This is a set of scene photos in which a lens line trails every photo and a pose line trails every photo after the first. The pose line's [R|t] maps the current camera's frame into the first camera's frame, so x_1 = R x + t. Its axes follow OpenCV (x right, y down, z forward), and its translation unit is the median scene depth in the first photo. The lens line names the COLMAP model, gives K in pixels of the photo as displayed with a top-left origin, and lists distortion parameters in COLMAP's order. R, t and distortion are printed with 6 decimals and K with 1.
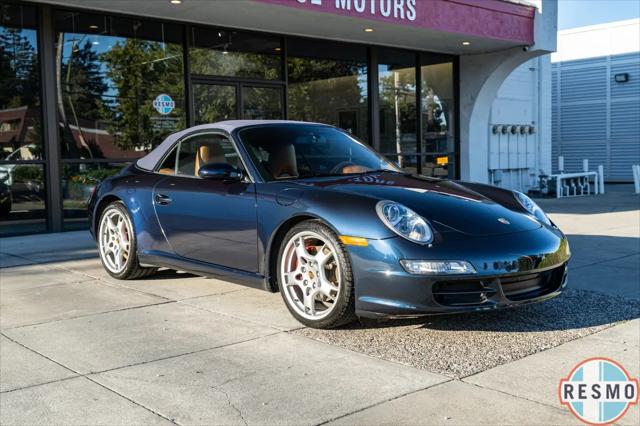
lens RADIAL K [[772.7, 0, 314.7], [0, 772.7, 210.7], [0, 0, 1]] dist [0.021259, 0.000000]
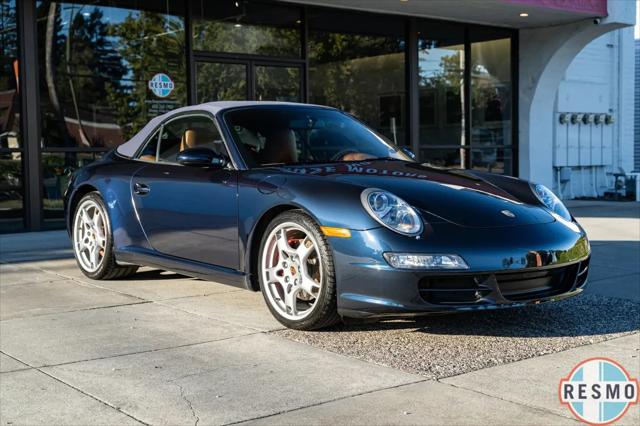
lens RADIAL K [[950.8, 0, 315.7], [0, 950.8, 214.3], [0, 0, 1]] dist [0.035533, 0.000000]
pose [[0.998478, 0.011735, -0.053889, 0.059870], [-0.012085, 0.999908, -0.006170, 0.017584], [0.053812, 0.006812, 0.998528, -0.081501]]
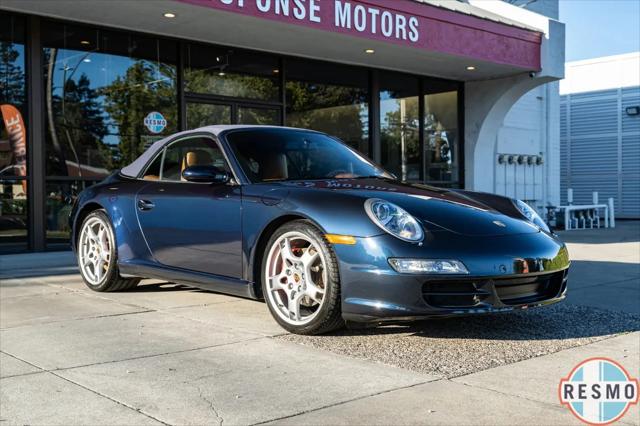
lens RADIAL K [[806.0, 0, 323.3], [0, 806.0, 211.8], [0, 0, 1]] dist [0.022014, 0.000000]
pose [[0.999889, 0.013663, 0.006017, 0.015597], [-0.013325, 0.998502, -0.053074, 0.040082], [-0.006733, 0.052988, 0.998572, 0.005061]]
